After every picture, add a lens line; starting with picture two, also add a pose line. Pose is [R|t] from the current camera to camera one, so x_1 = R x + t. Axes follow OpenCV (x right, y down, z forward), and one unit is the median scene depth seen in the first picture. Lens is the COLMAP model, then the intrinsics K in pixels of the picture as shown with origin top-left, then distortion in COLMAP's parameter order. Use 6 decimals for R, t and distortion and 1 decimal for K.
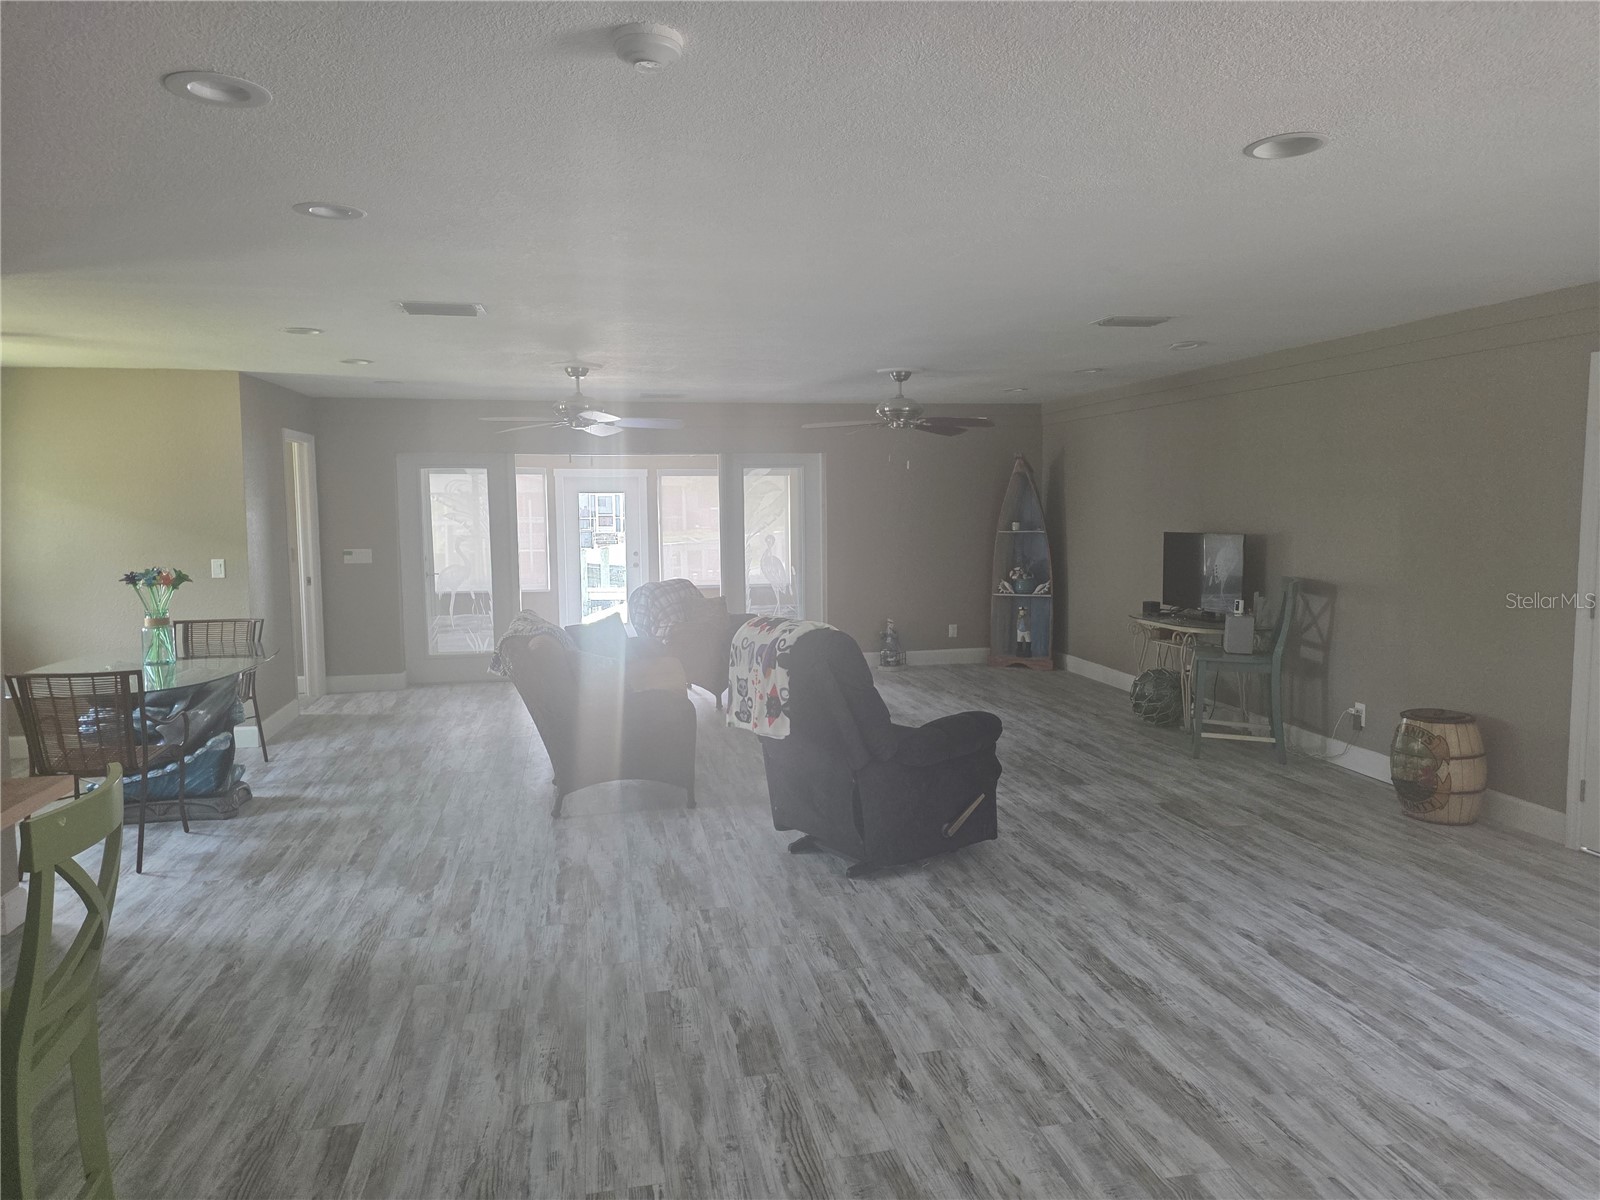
lens RADIAL K [[1052.5, 0, 806.4], [0, 1052.5, 594.0], [0, 0, 1]] dist [0.061413, -0.057109]
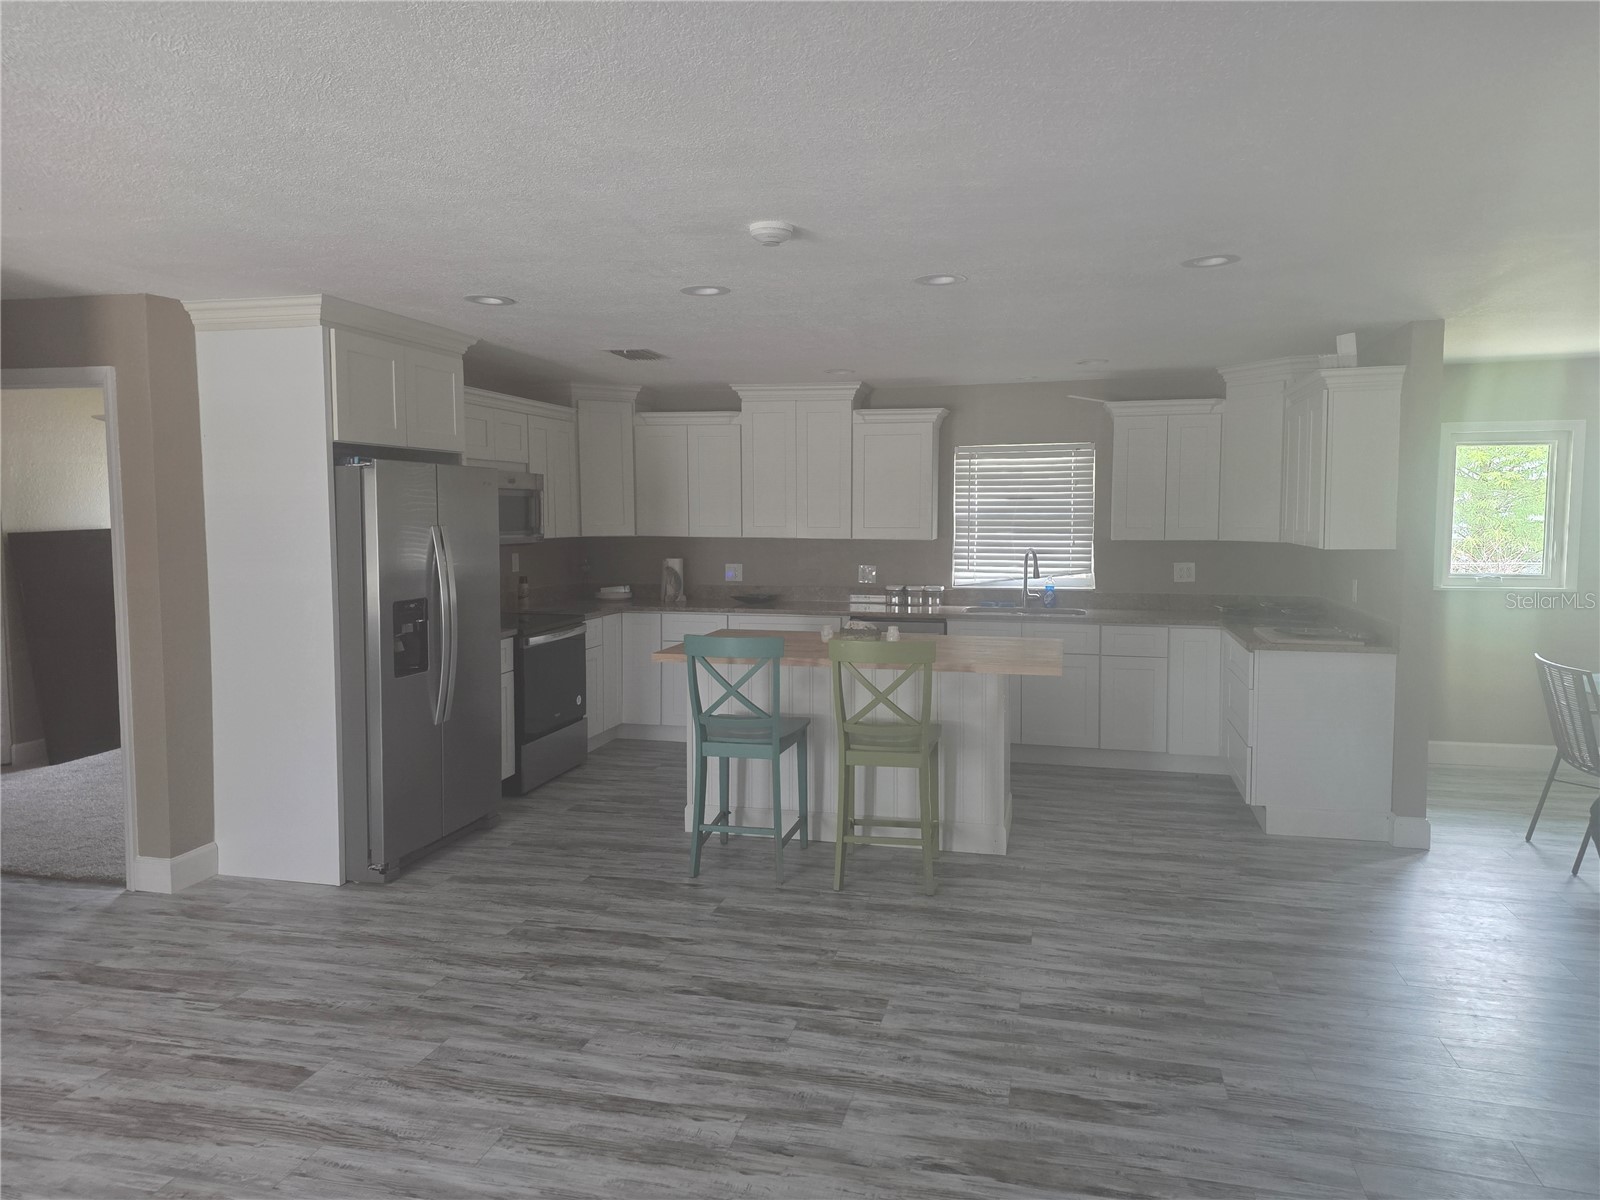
lens RADIAL K [[1052.5, 0, 806.4], [0, 1052.5, 594.0], [0, 0, 1]] dist [0.061413, -0.057109]
pose [[-0.427870, 0.087577, -0.899588, 0.894660], [-0.070272, 0.989059, 0.129710, -0.121402], [0.901104, 0.118715, -0.417034, 1.204898]]
